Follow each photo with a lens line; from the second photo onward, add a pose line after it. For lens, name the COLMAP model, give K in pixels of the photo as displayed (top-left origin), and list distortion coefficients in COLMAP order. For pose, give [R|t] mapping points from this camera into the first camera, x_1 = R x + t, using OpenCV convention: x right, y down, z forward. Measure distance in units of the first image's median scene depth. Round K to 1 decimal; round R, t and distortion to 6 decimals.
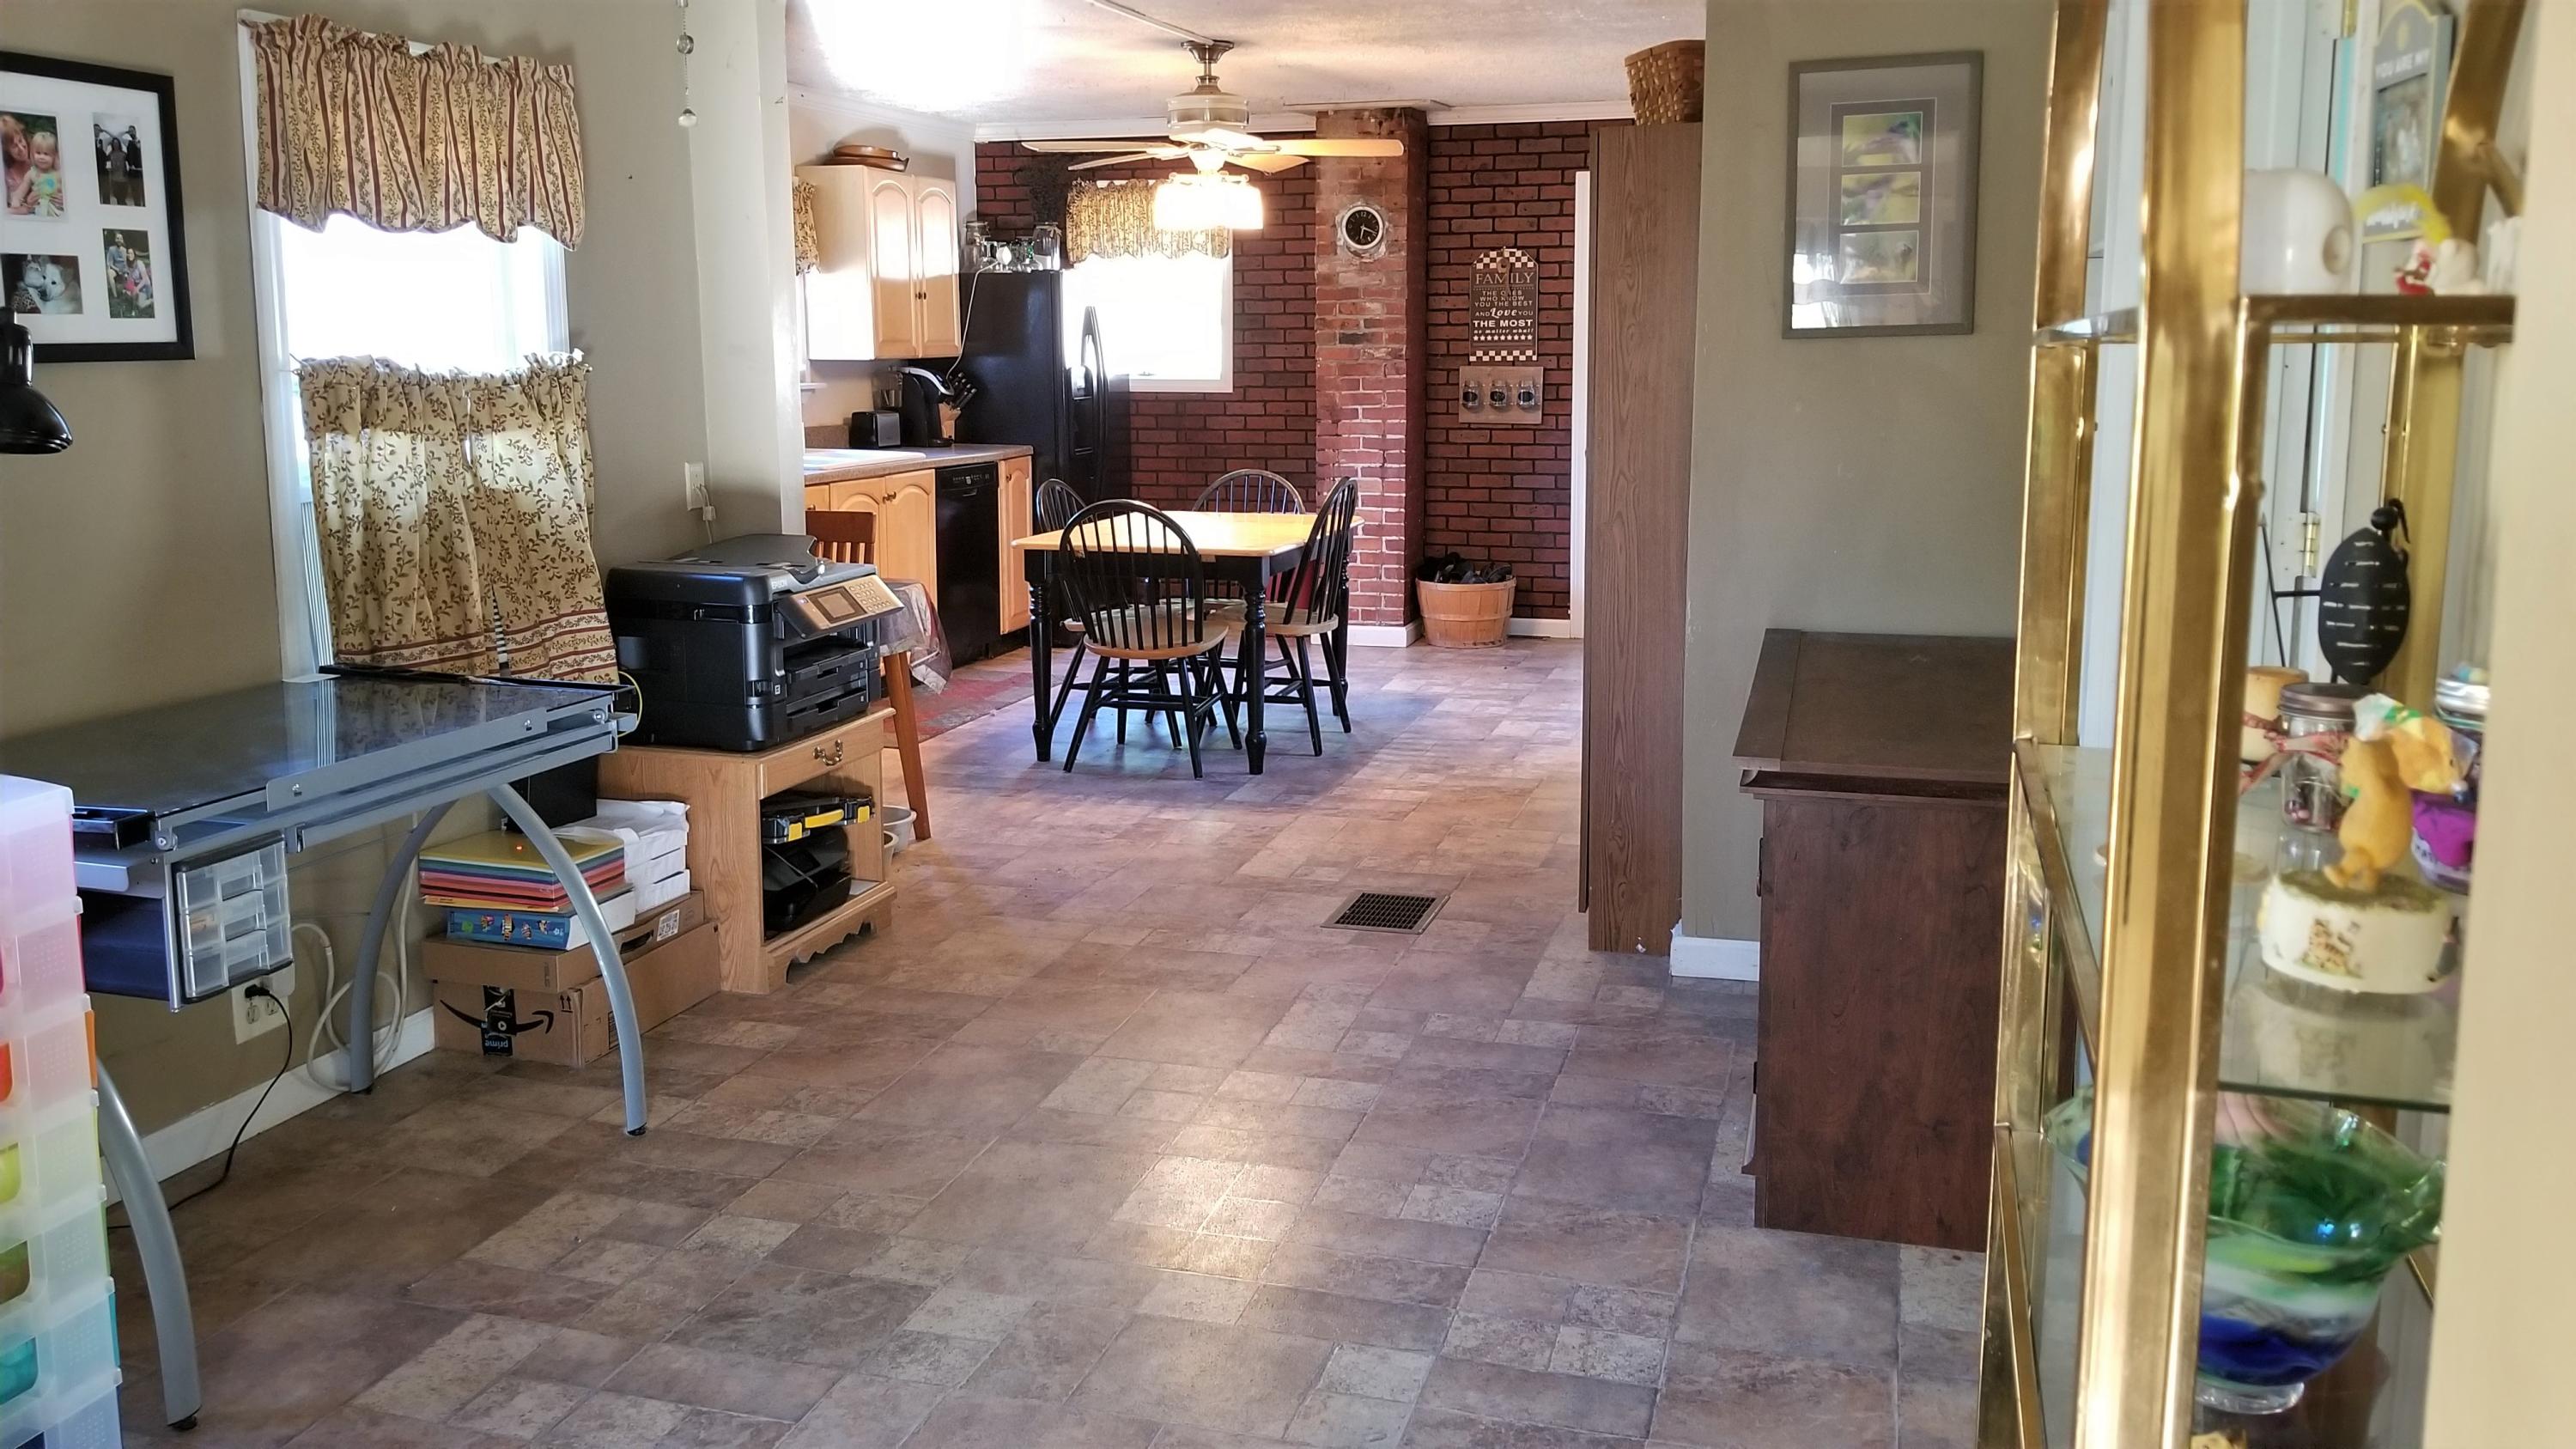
lens RADIAL K [[1975.7, 0, 1288.2], [0, 1975.7, 699.2], [0, 0, 1]] dist [0.031233, -0.061178]
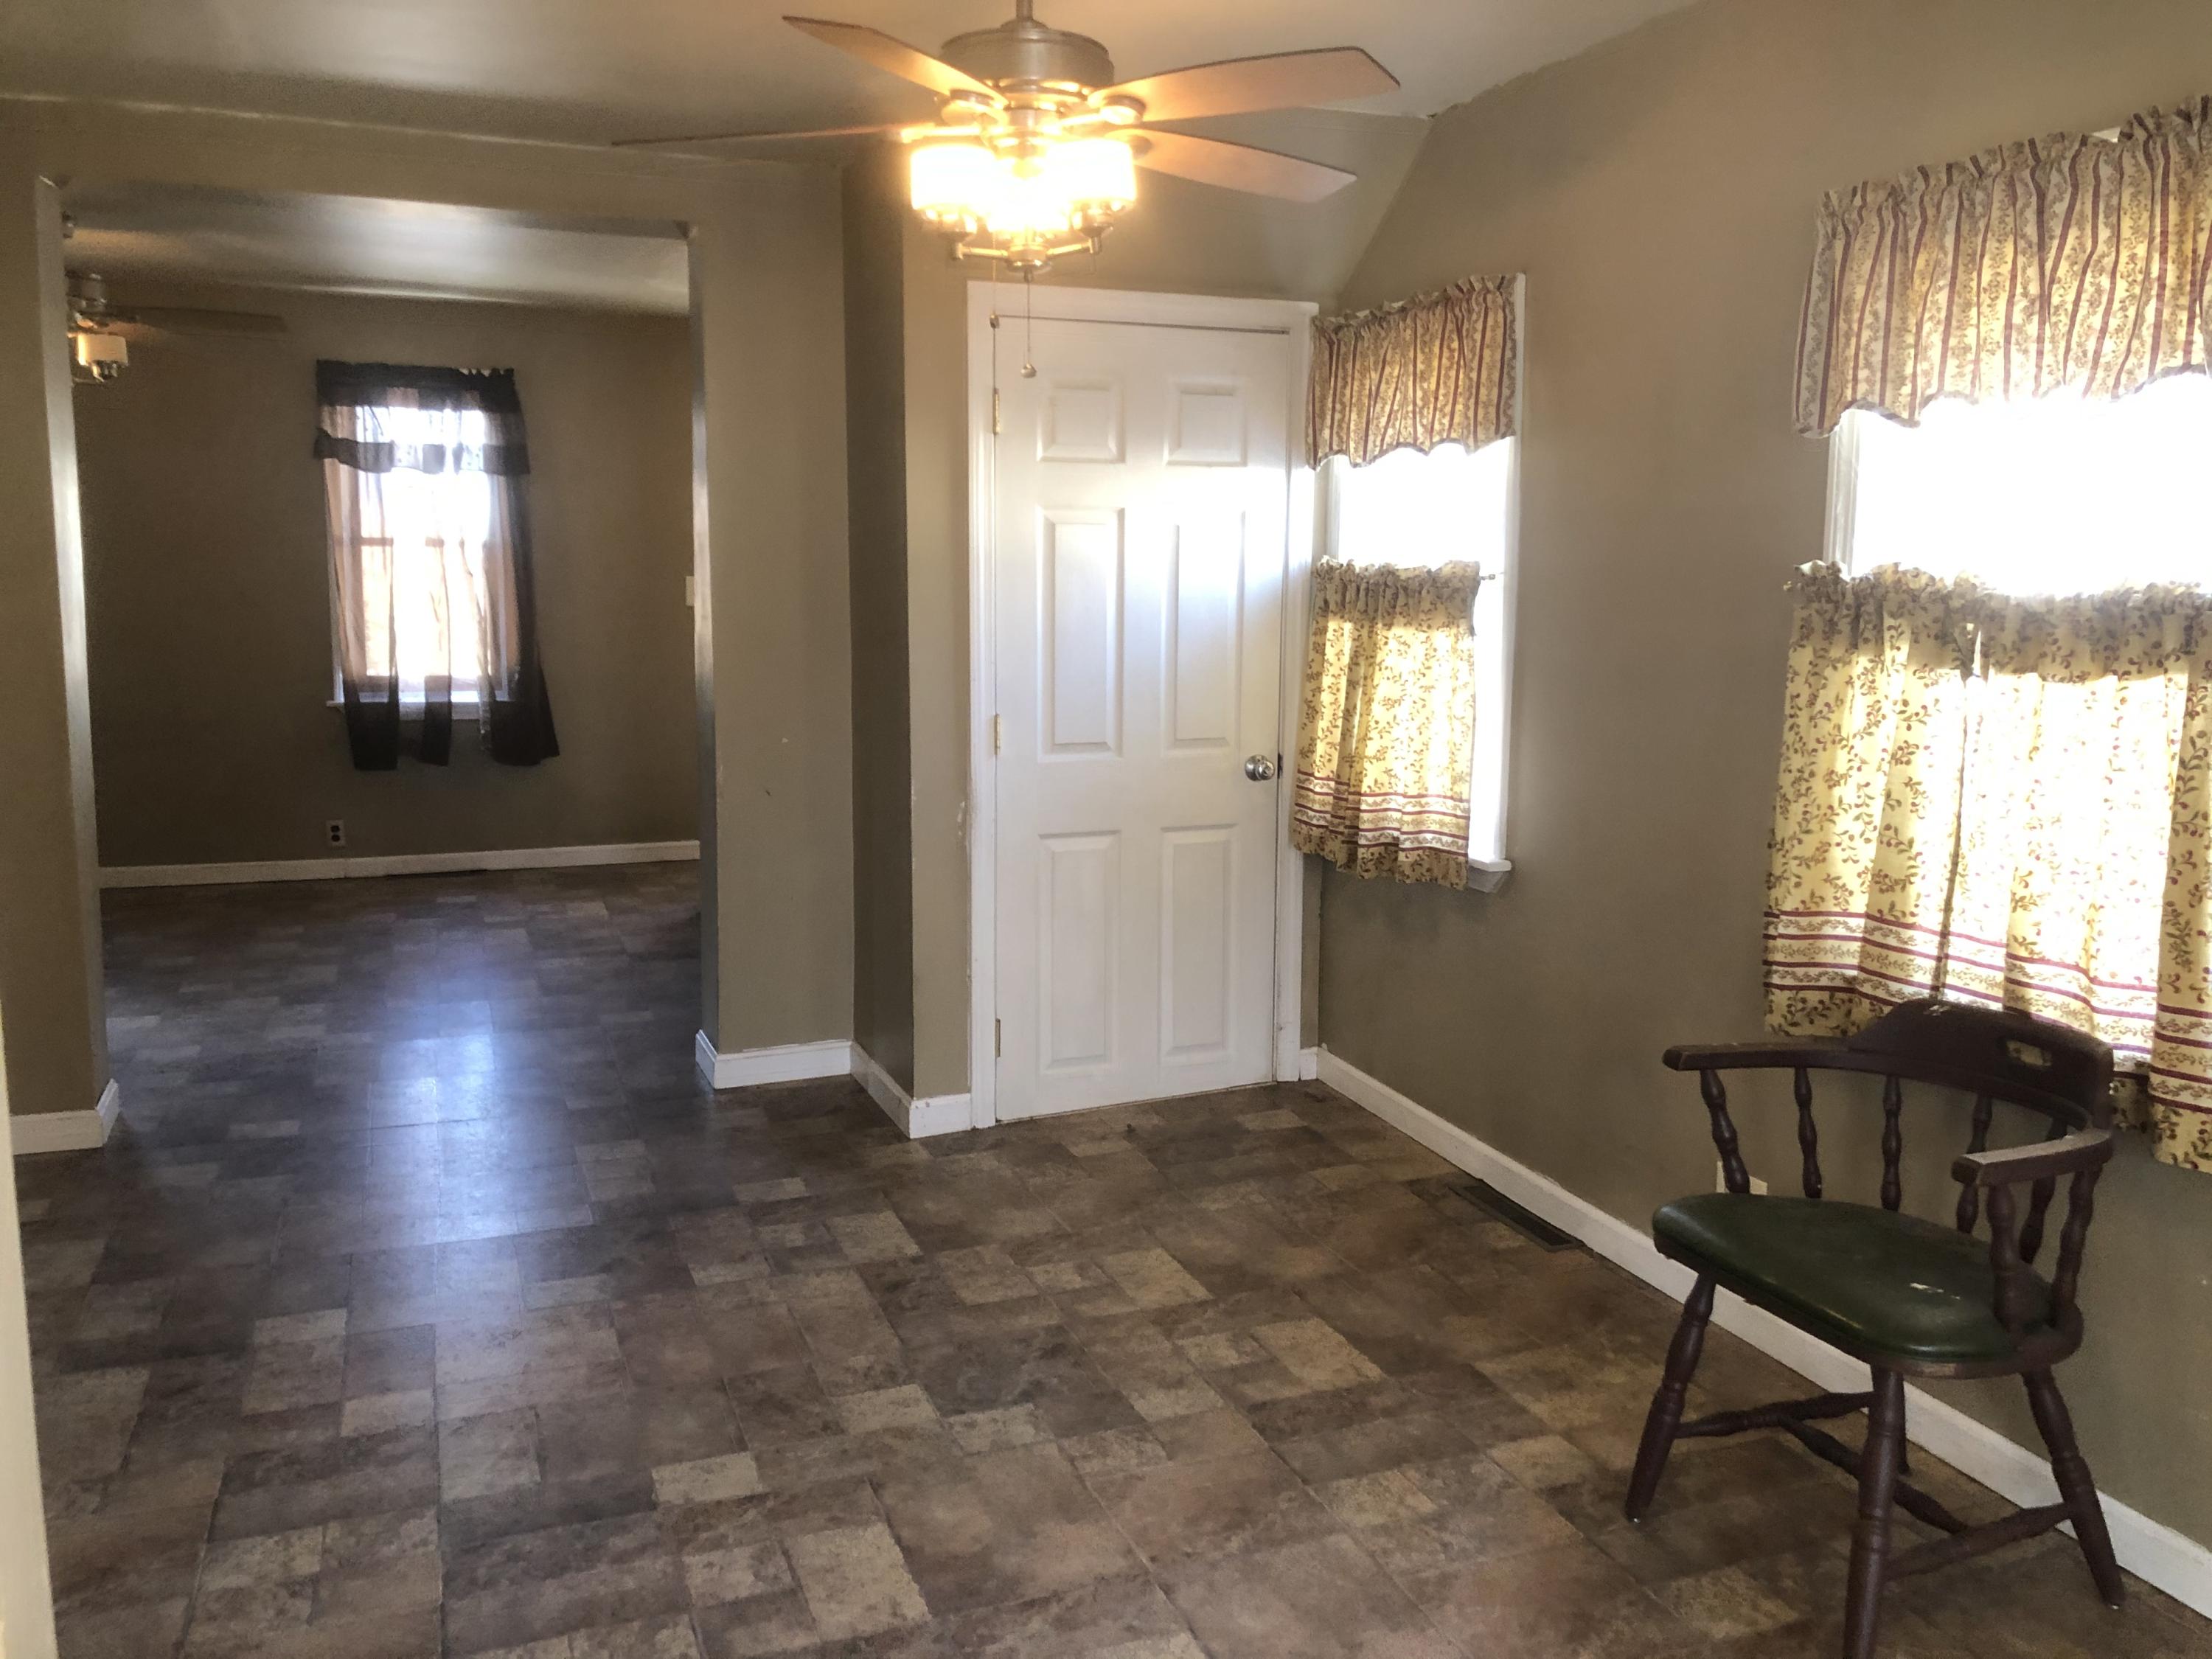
lens RADIAL K [[1798.8, 0, 1116.7], [0, 1798.8, 803.5], [0, 0, 1]] dist [0.047405, -0.052917]
pose [[-0.795321, 0.080623, -0.600803, 0.195570], [-0.112181, 0.954422, 0.276577, -0.191482], [0.595718, 0.287366, -0.750027, 1.057914]]
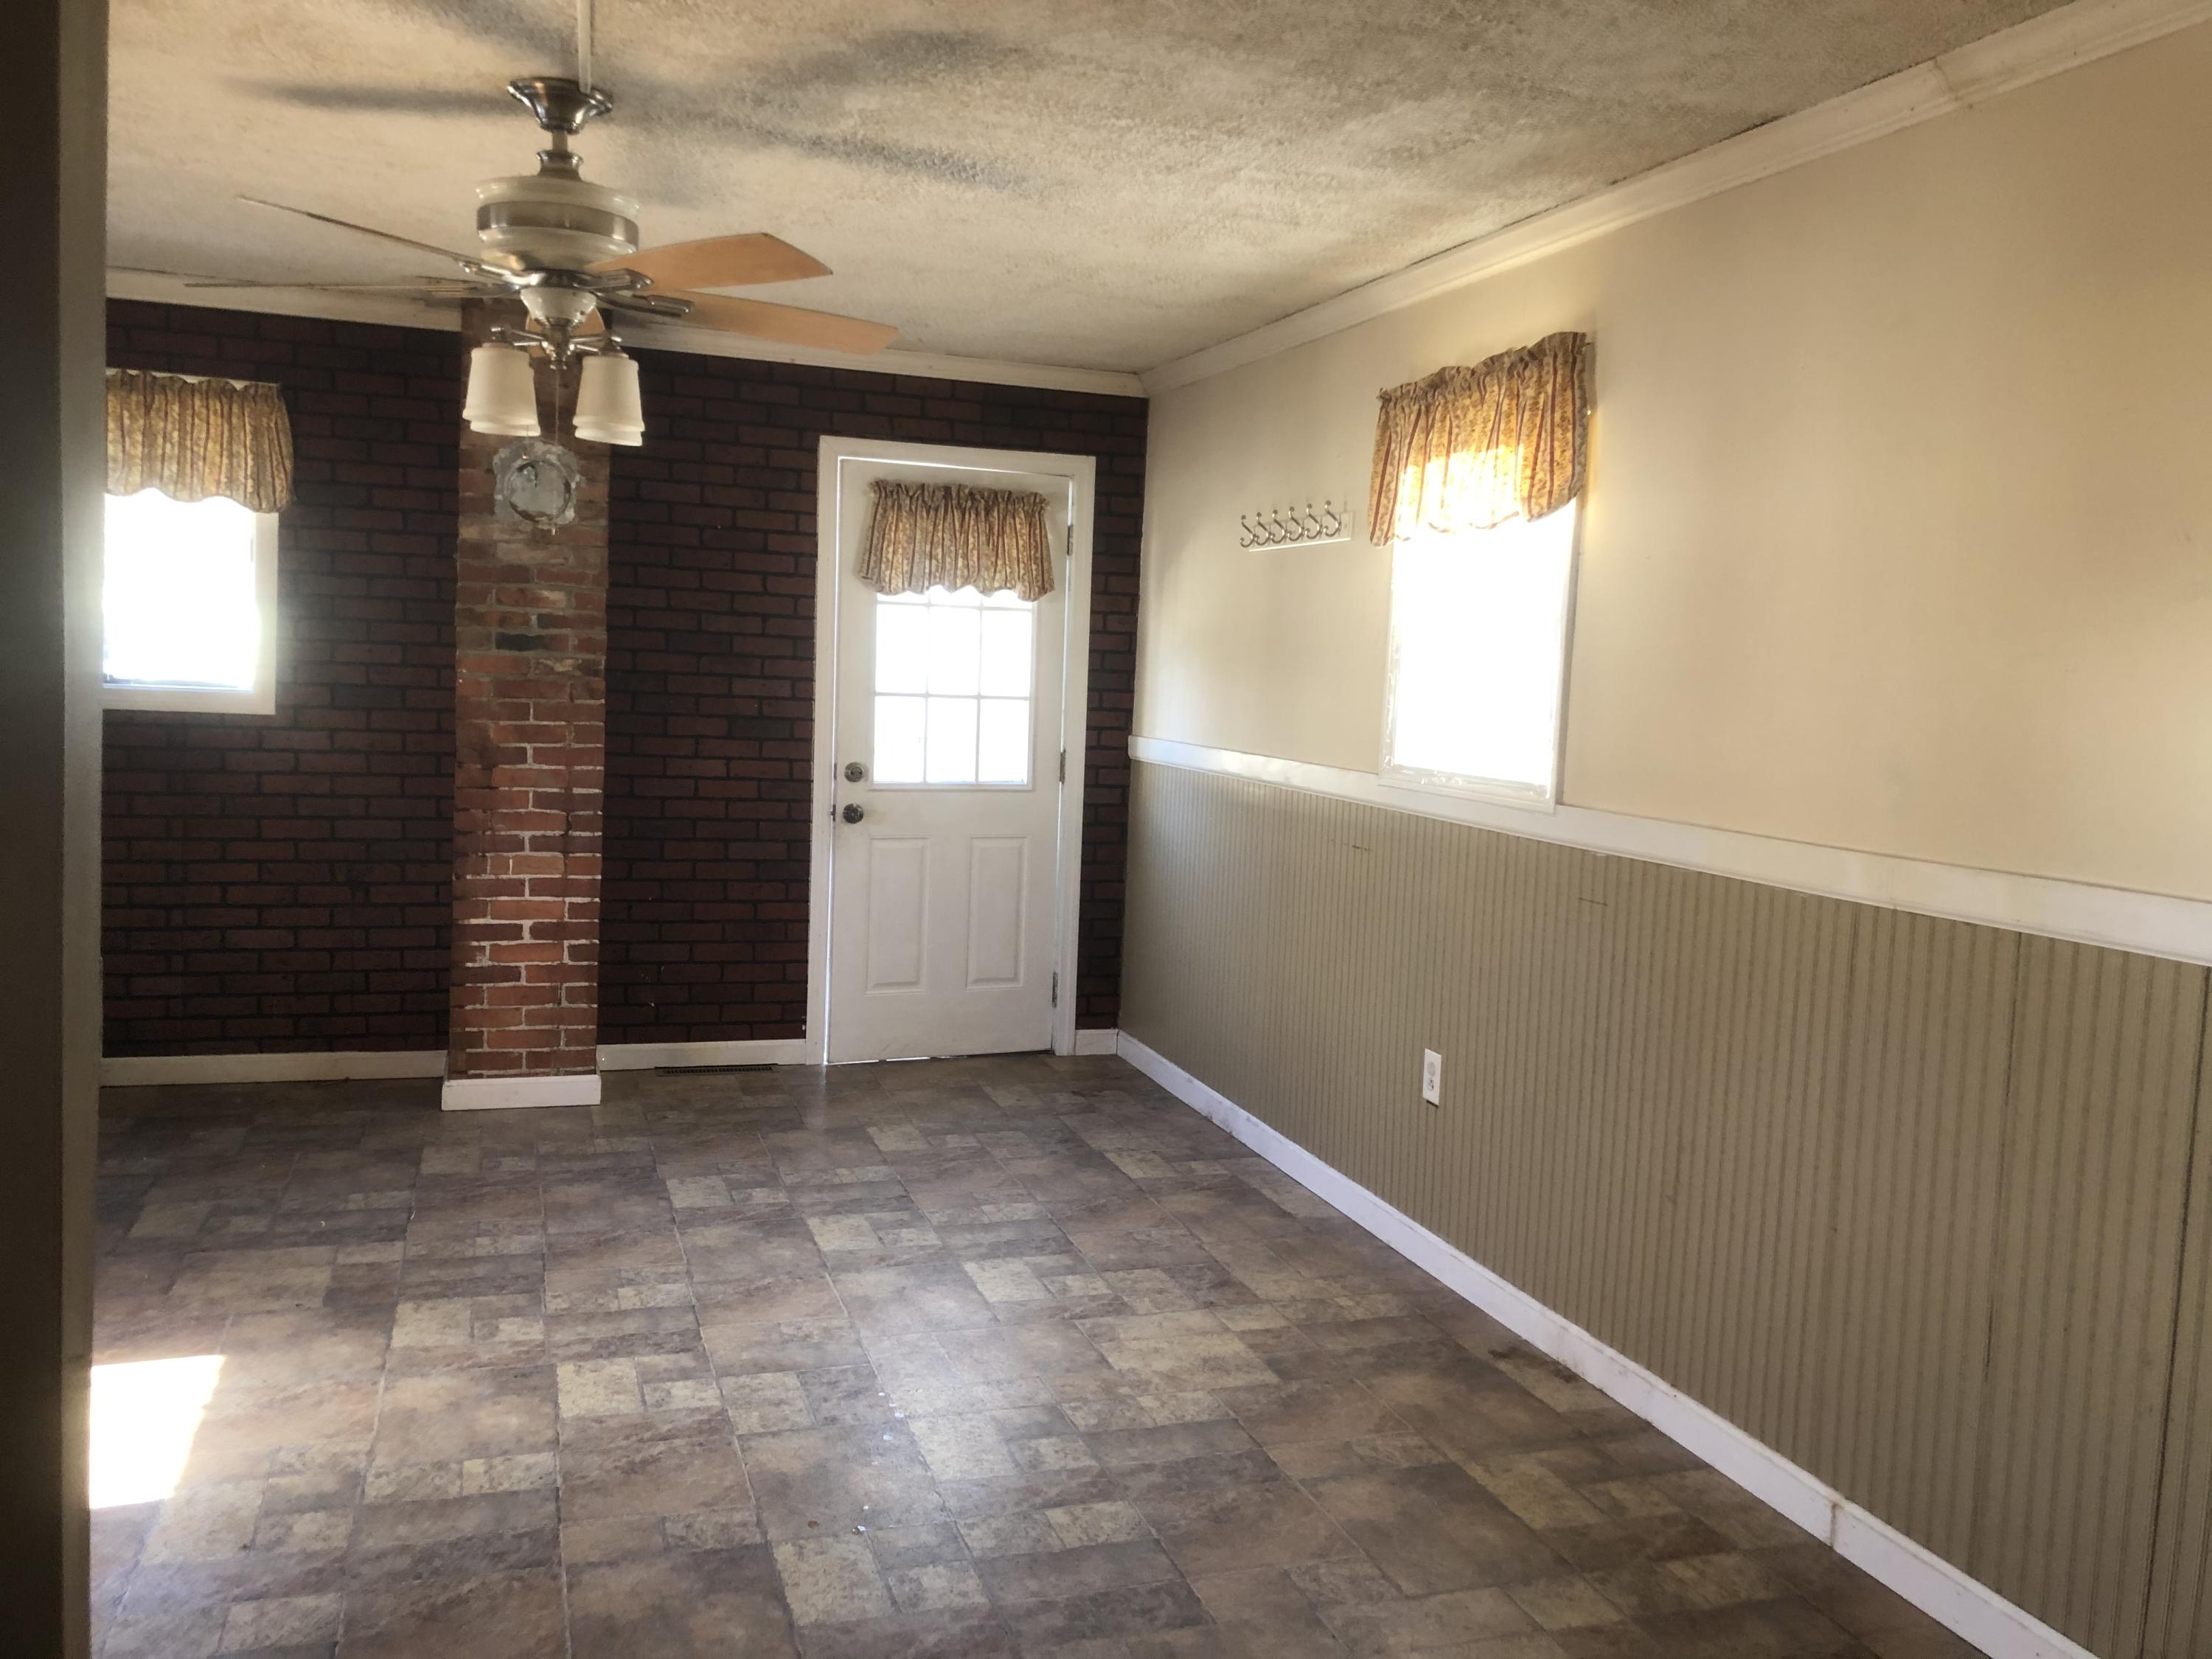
lens RADIAL K [[1798.8, 0, 1096.2], [0, 1798.8, 813.0], [0, 0, 1]] dist [0.047405, -0.052917]
pose [[0.822575, -0.006574, 0.568618, -0.276601], [0.055639, 0.996066, -0.068972, -0.134936], [-0.565928, 0.088372, 0.819705, 0.737875]]
